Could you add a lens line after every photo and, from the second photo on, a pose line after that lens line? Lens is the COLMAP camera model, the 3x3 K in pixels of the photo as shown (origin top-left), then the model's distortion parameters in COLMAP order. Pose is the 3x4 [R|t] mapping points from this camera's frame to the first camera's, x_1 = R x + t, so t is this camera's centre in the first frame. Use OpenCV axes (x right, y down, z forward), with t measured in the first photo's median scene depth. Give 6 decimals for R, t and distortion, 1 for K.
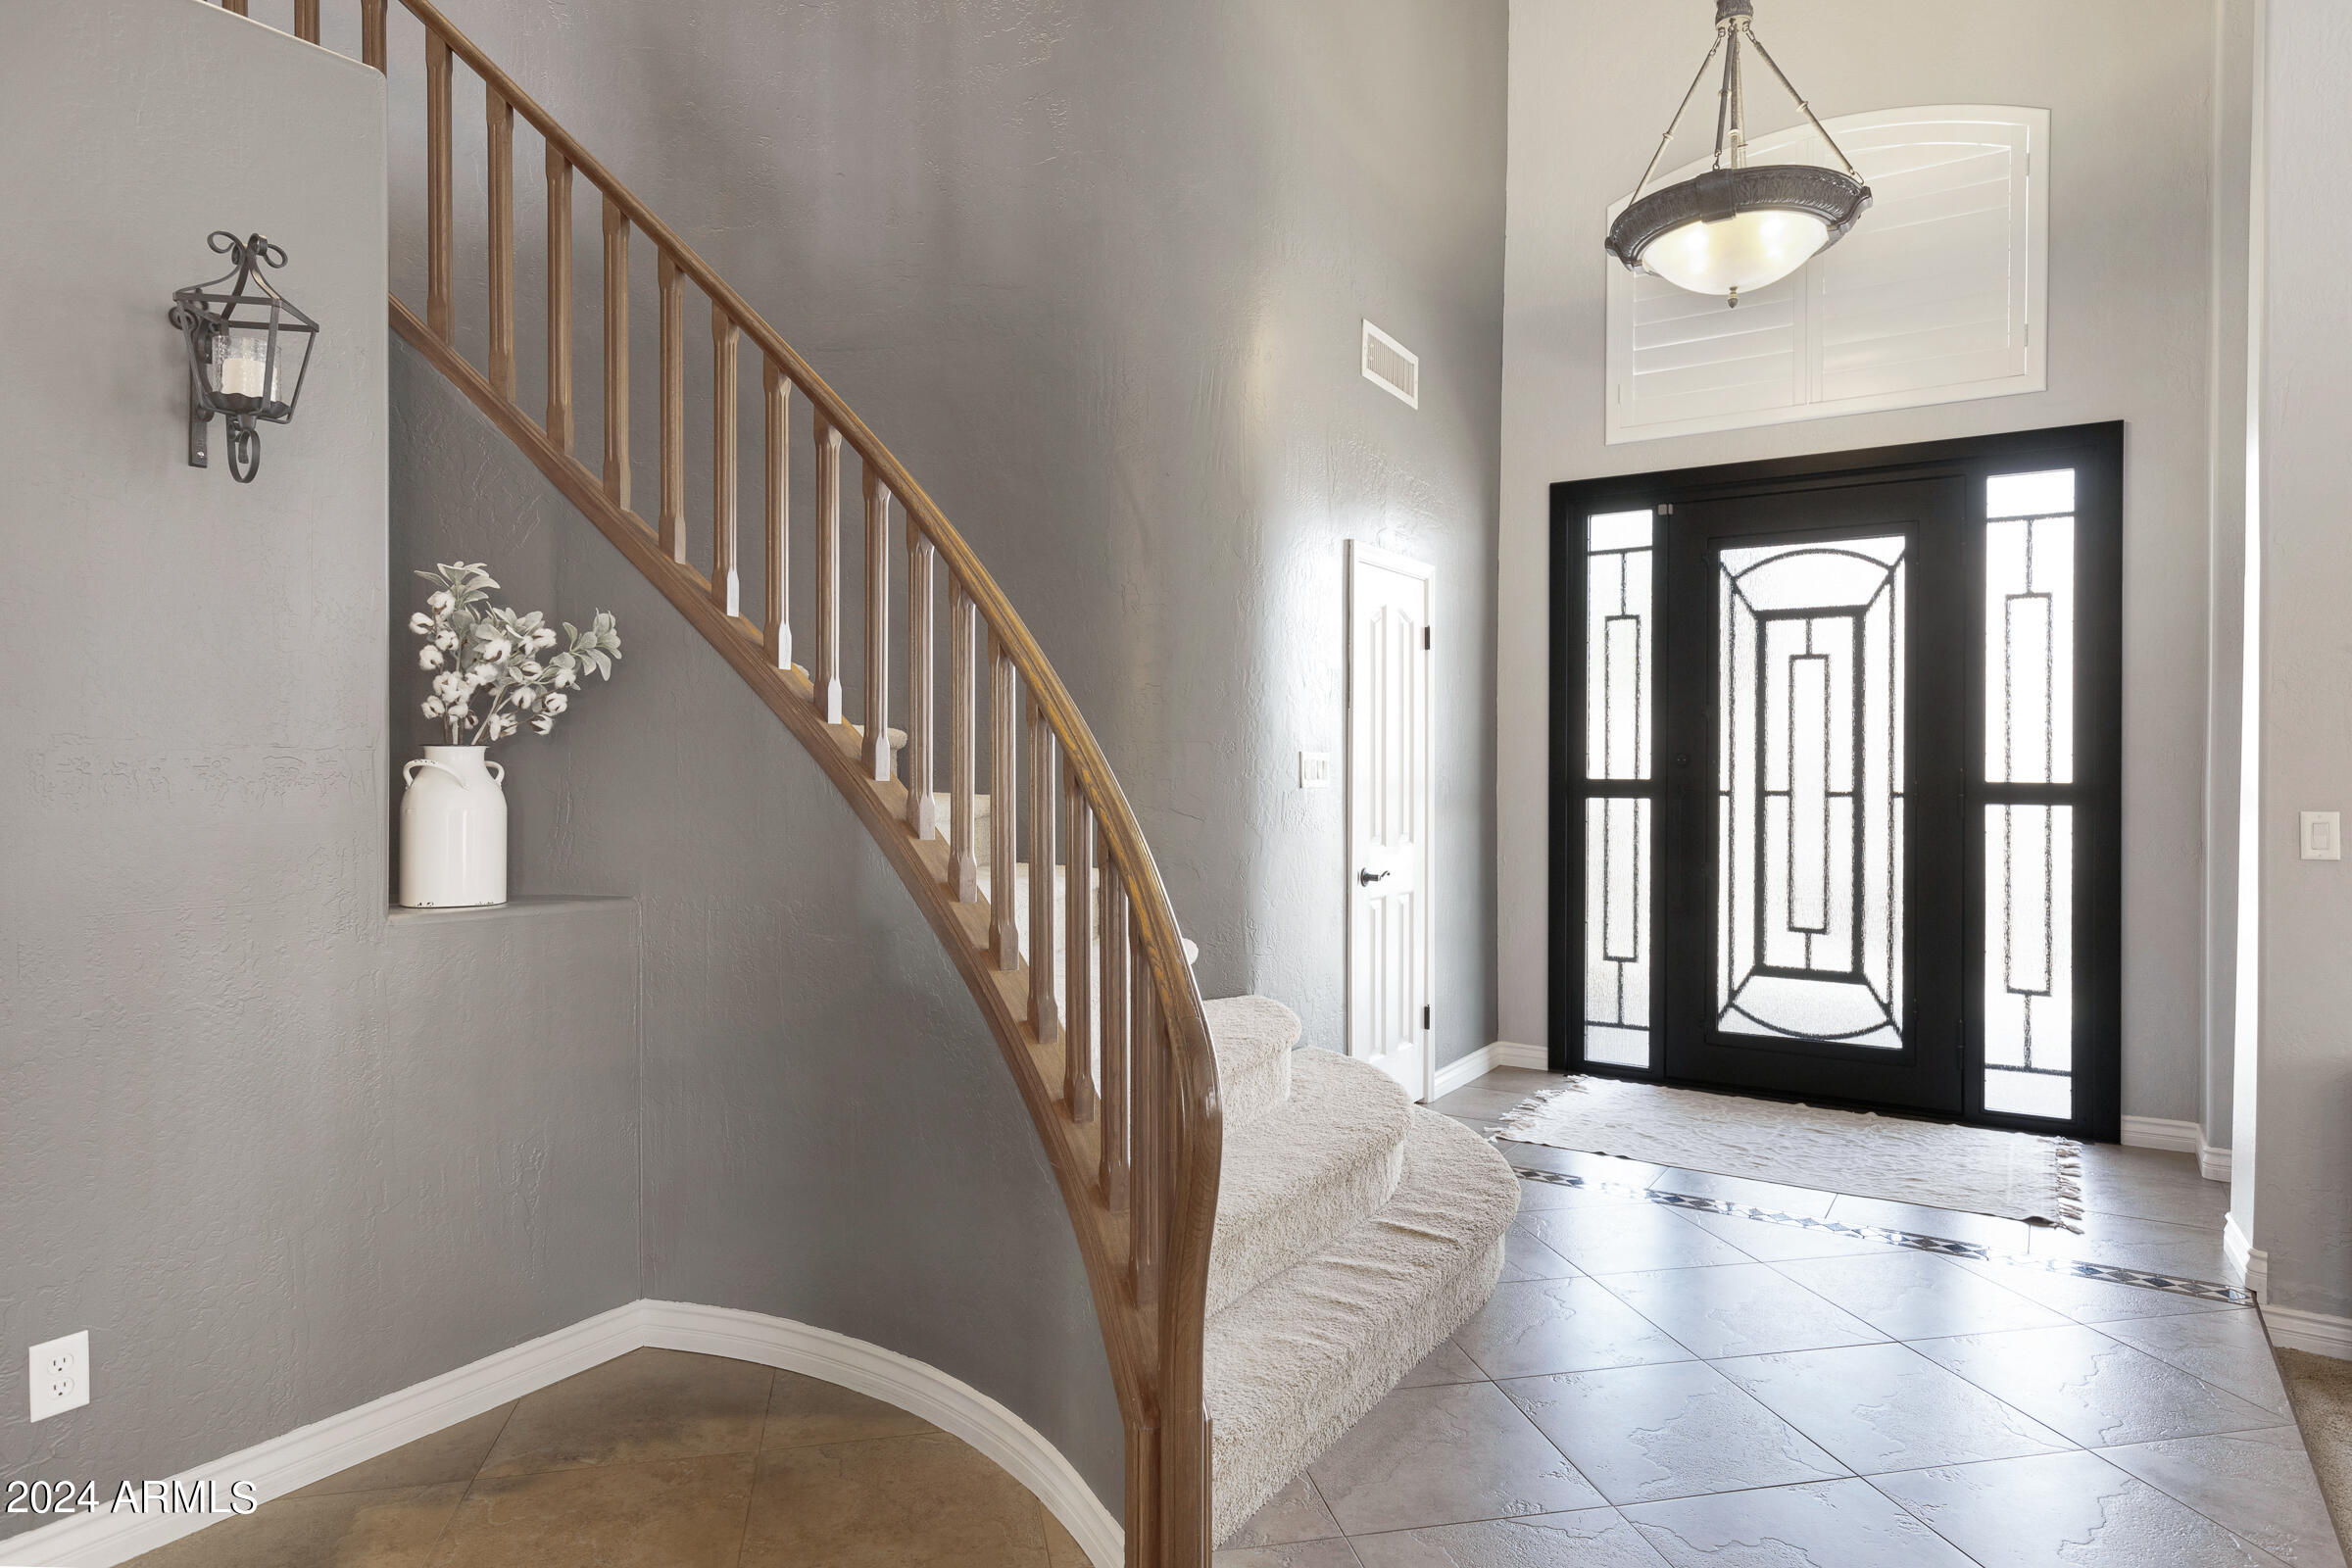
lens RADIAL K [[1361.4, 0, 1176.0], [0, 1361.4, 784.0], [0, 0, 1]] dist [0.002780, 0.000436]
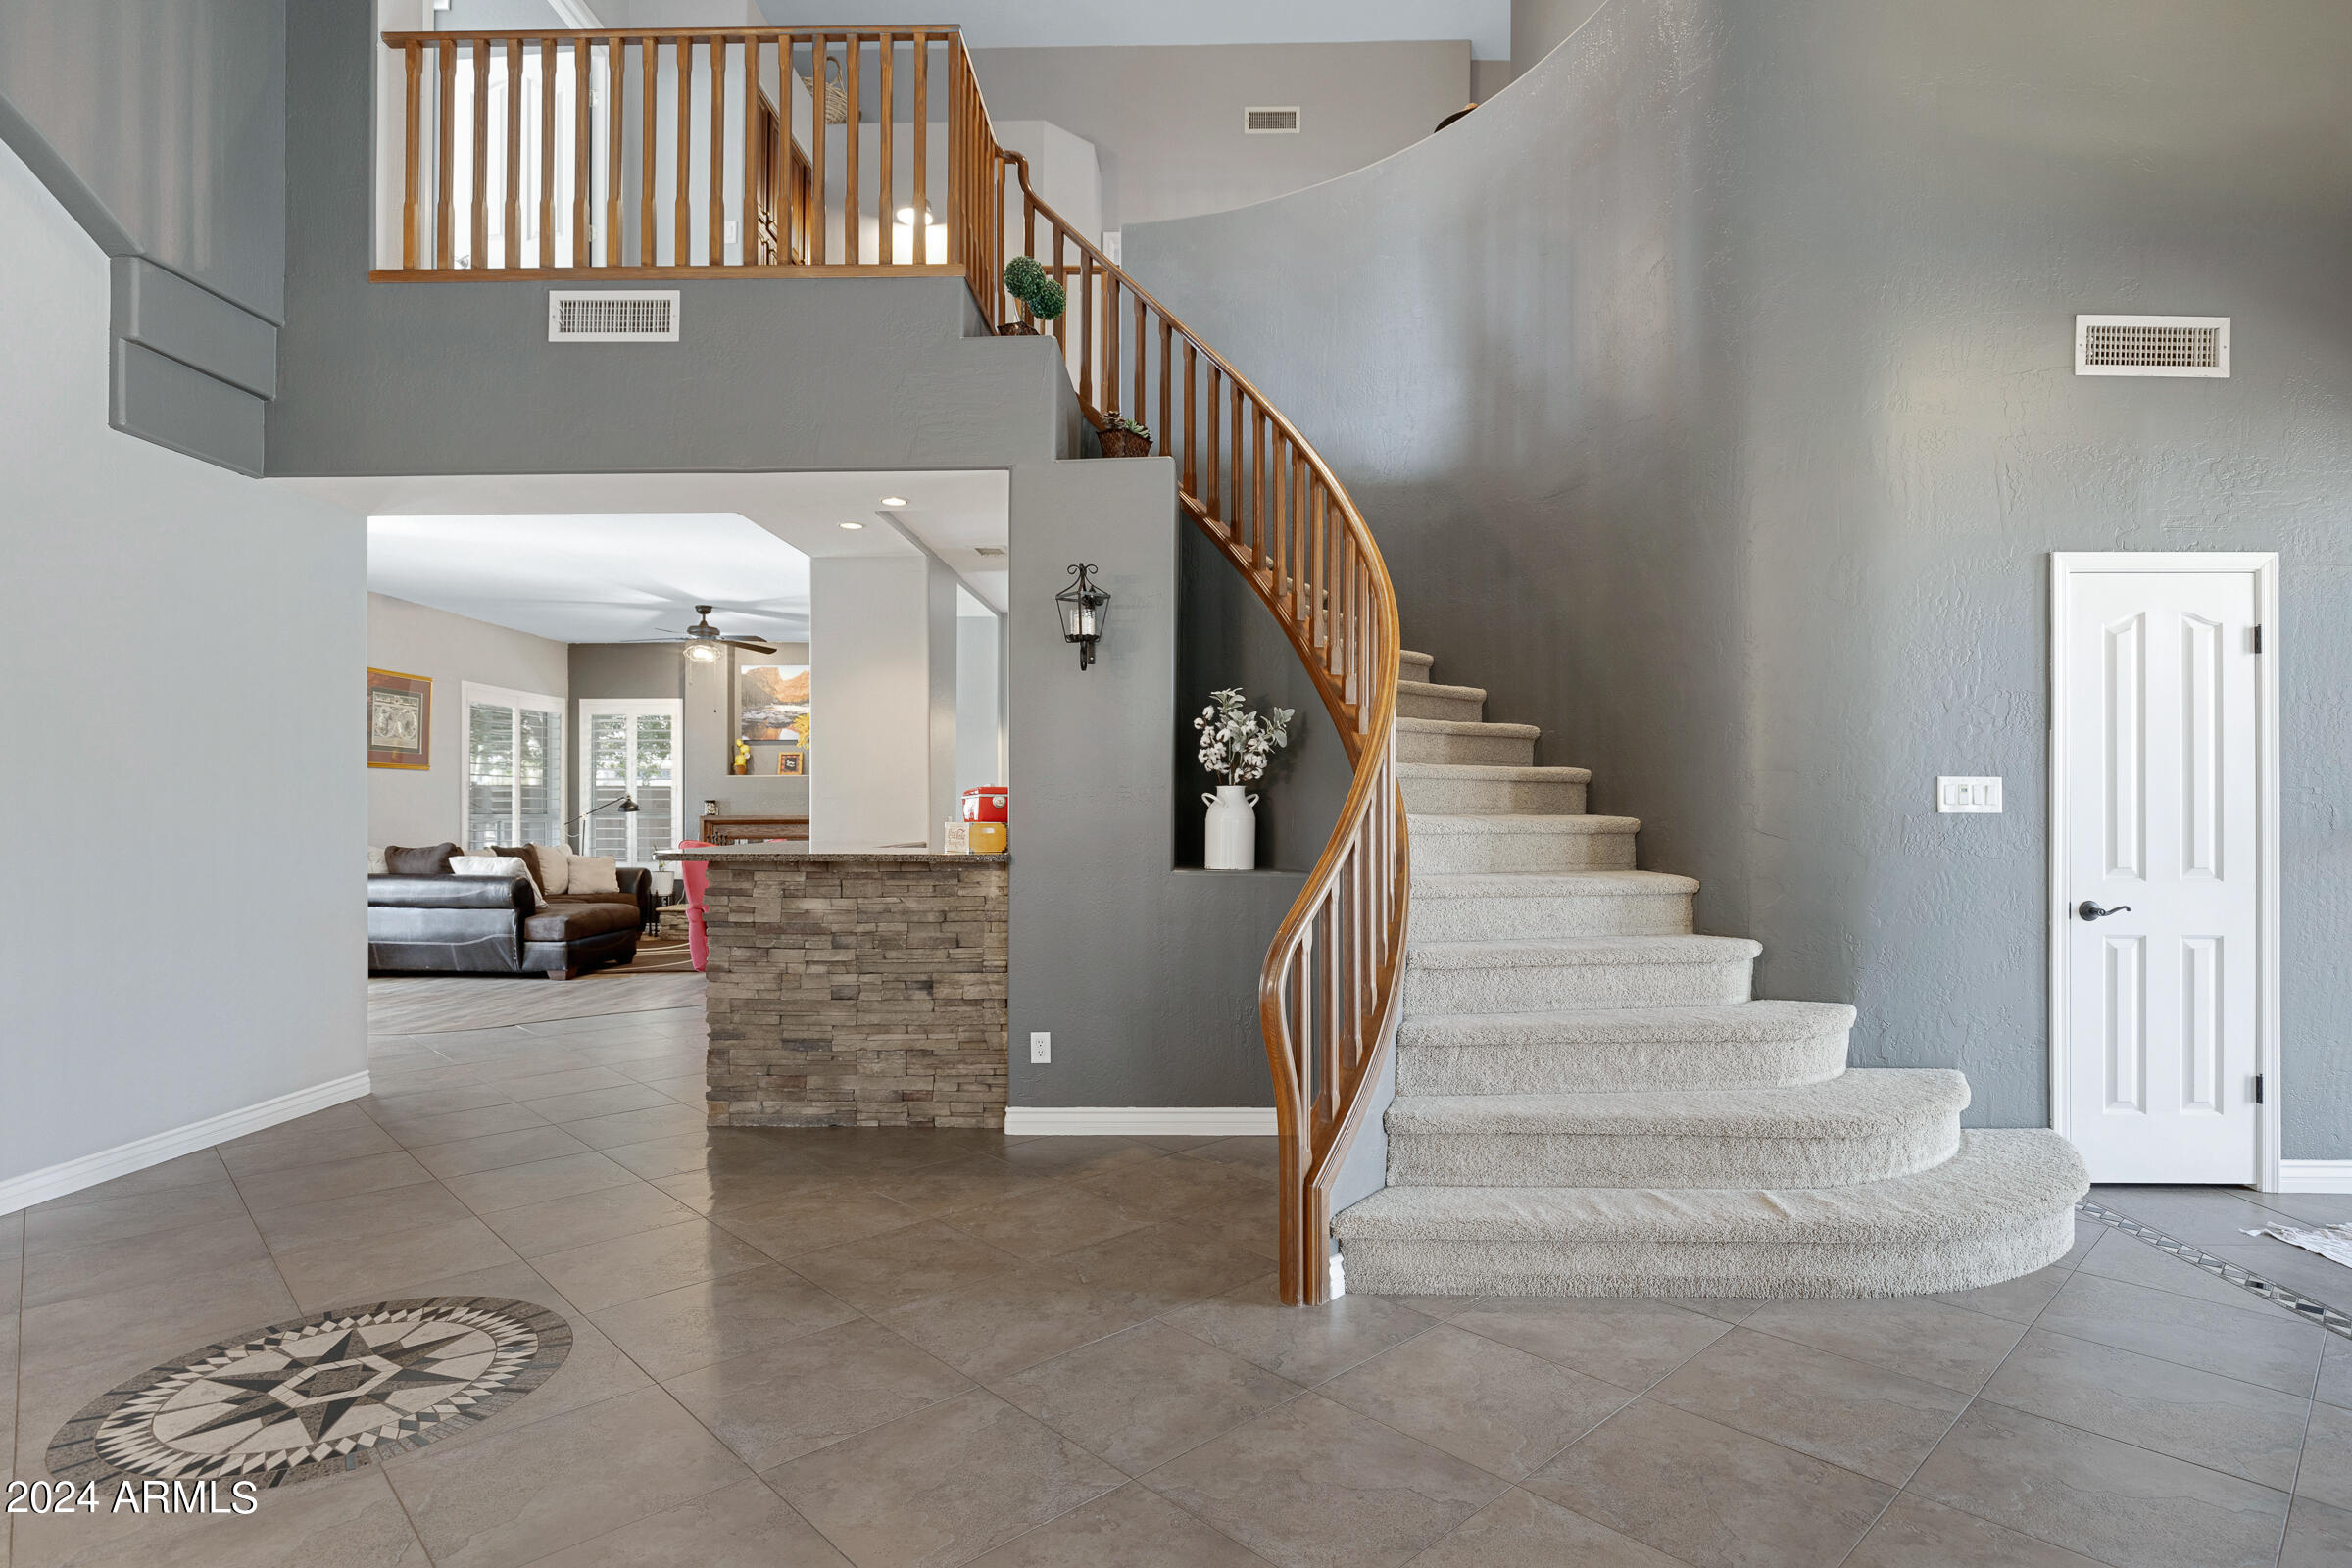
lens RADIAL K [[1182.4, 0, 1181.5], [0, 1182.4, 810.7], [0, 0, 1]] dist [0.001870, -0.000832]
pose [[0.520583, -0.005154, -0.853796, 0.768016], [-0.009982, 0.999877, -0.012123, 0.024490], [0.853753, 0.014833, 0.520467, 0.080204]]
